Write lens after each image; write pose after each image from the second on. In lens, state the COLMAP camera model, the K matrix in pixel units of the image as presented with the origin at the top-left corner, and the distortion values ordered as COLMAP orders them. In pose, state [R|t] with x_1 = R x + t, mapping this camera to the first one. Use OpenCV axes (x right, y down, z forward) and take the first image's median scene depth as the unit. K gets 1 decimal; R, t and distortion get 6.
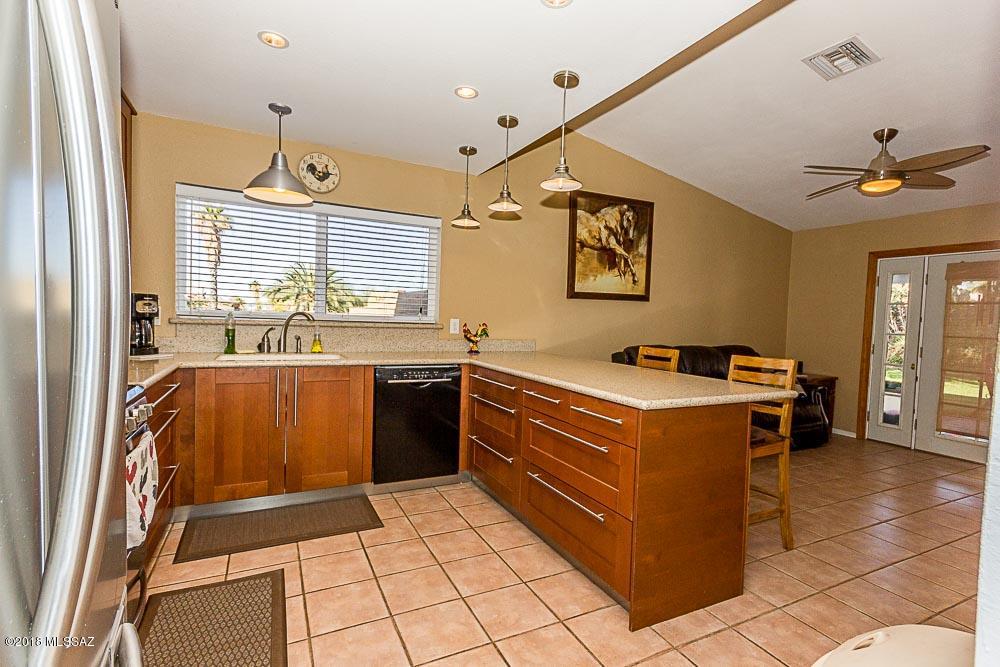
lens RADIAL K [[453.1, 0, 507.3], [0, 453.1, 339.7], [0, 0, 1]] dist [0.000453, 0.000503]
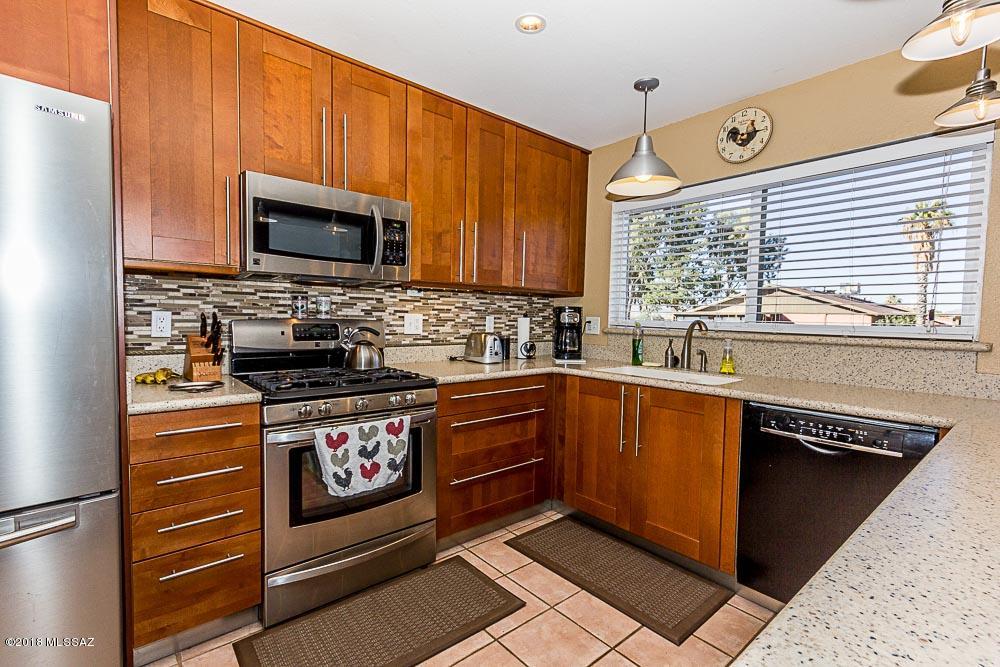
lens RADIAL K [[453.1, 0, 494.5], [0, 453.1, 338.6], [0, 0, 1]] dist [0.000453, 0.000503]
pose [[0.241866, 0.020810, -0.970087, 0.223795], [-0.055625, 0.998423, 0.007550, -0.014601], [0.968714, 0.052135, 0.242642, 0.437724]]
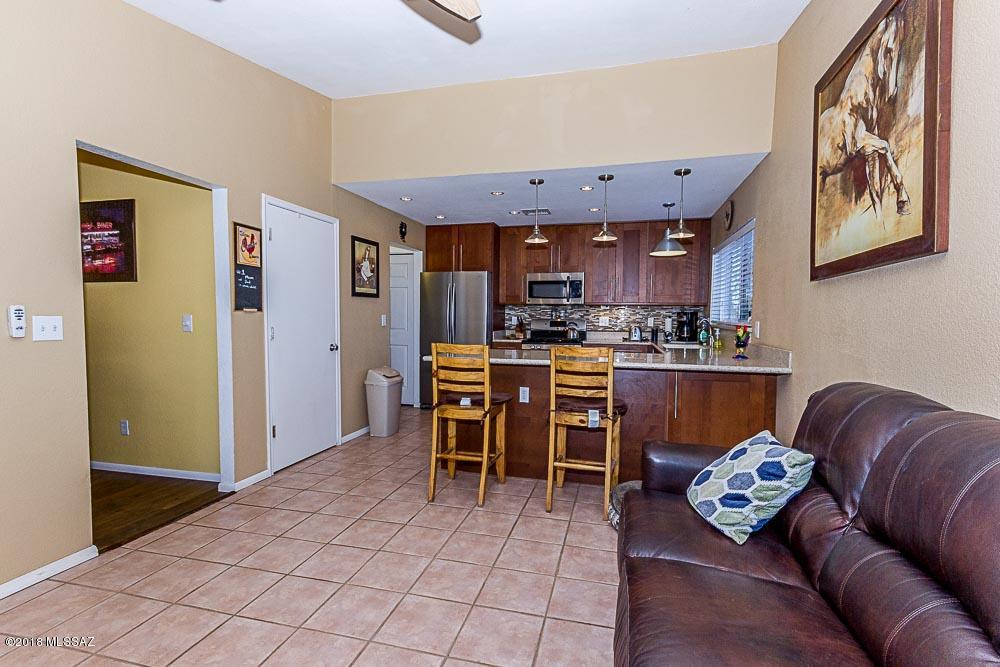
lens RADIAL K [[453.1, 0, 506.5], [0, 453.1, 334.7], [0, 0, 1]] dist [0.000453, 0.000503]
pose [[-0.644857, -0.007313, -0.764268, 1.036379], [-0.066561, 0.996692, 0.046625, -0.032859], [0.761400, 0.080936, -0.643211, 1.385666]]
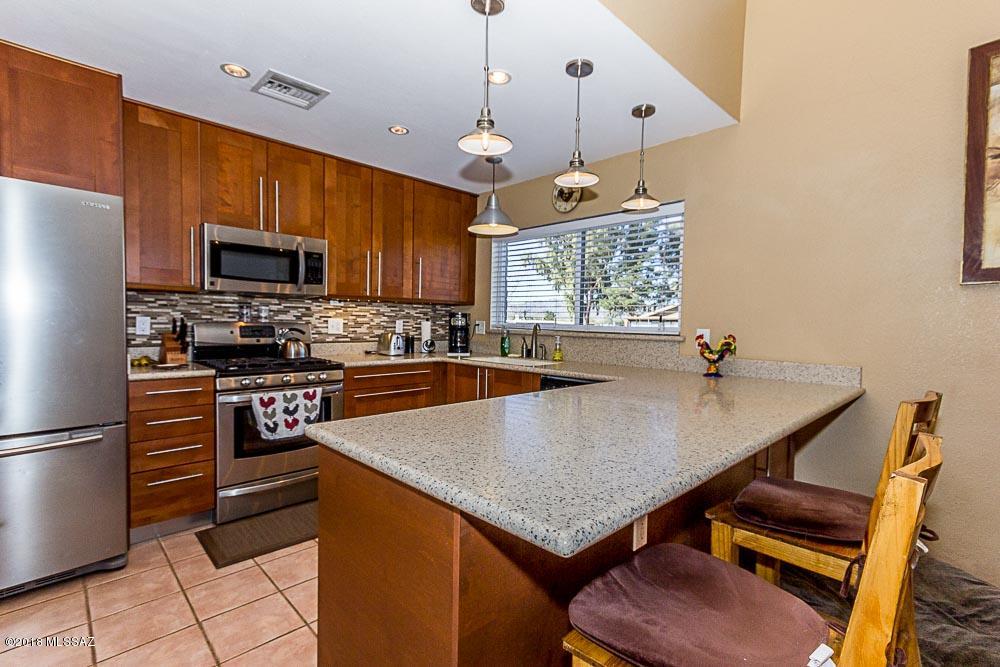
lens RADIAL K [[453.1, 0, 499.0], [0, 453.1, 338.6], [0, 0, 1]] dist [0.000453, 0.000503]
pose [[0.312424, 0.008915, -0.949901, 0.568880], [-0.051466, 0.998646, -0.007555, -0.008556], [0.948548, 0.051248, 0.312460, 0.529947]]
